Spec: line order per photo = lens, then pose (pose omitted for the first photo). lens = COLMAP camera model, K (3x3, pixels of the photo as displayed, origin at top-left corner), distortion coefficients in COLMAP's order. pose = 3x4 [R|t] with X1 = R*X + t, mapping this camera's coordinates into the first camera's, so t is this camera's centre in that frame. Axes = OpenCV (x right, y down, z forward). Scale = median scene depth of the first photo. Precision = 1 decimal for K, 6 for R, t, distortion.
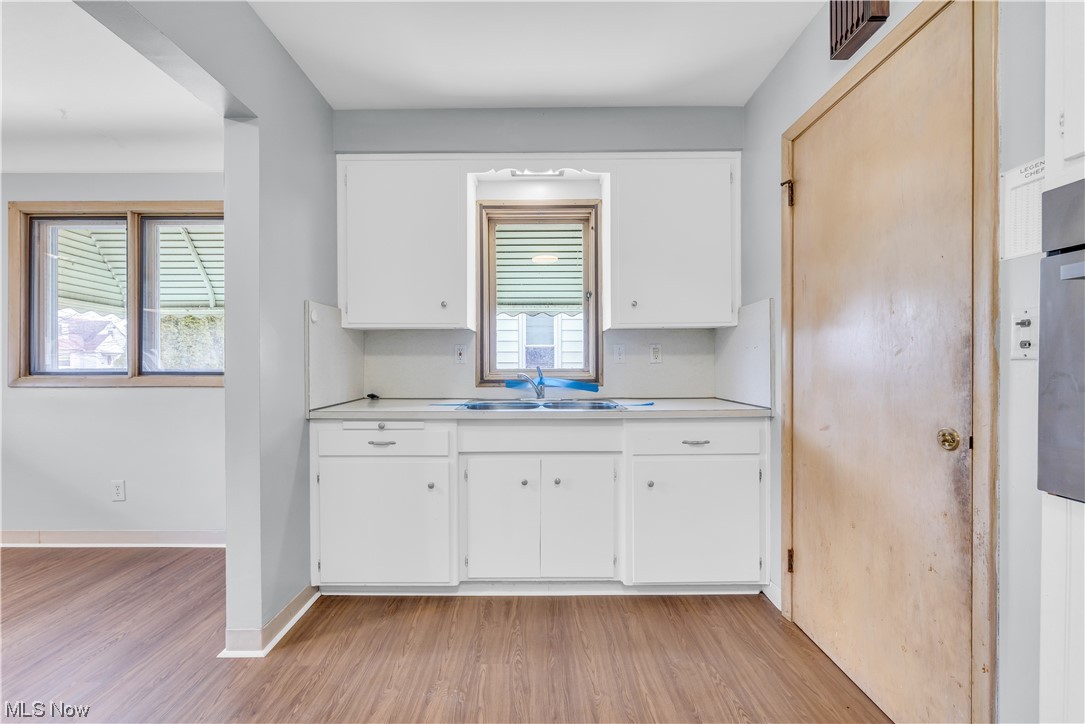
lens RADIAL K [[436.8, 0, 532.8], [0, 436.8, 366.4], [0, 0, 1]] dist [0.001044, -0.000121]
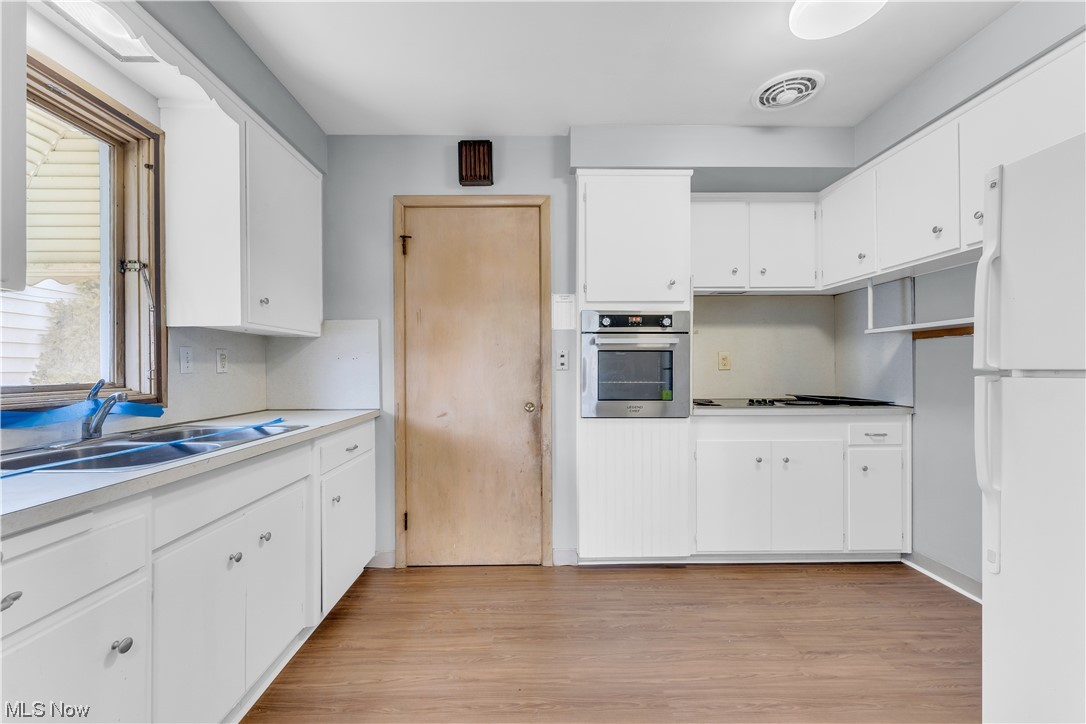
lens RADIAL K [[437.2, 0, 538.0], [0, 437.2, 368.6], [0, 0, 1]] dist [0.001044, -0.000121]
pose [[-0.022884, 0.005684, 0.999722, -0.558824], [0.012408, 0.999908, -0.005401, -0.004525], [-0.999661, 0.012281, -0.022953, 0.465641]]
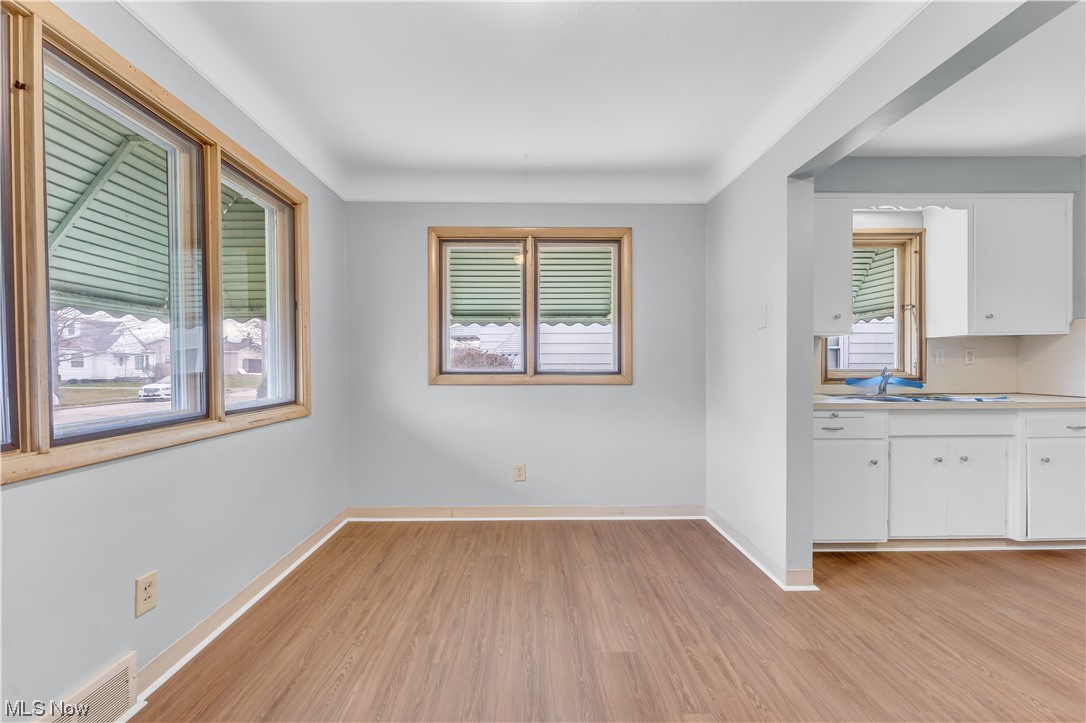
lens RADIAL K [[437.2, 0, 534.2], [0, 437.2, 366.5], [0, 0, 1]] dist [0.001044, -0.000121]
pose [[0.999796, 0.000584, 0.020171, -0.993059], [-0.000540, 0.999997, -0.002185, 0.001655], [-0.020172, 0.002174, 0.999794, -0.190631]]
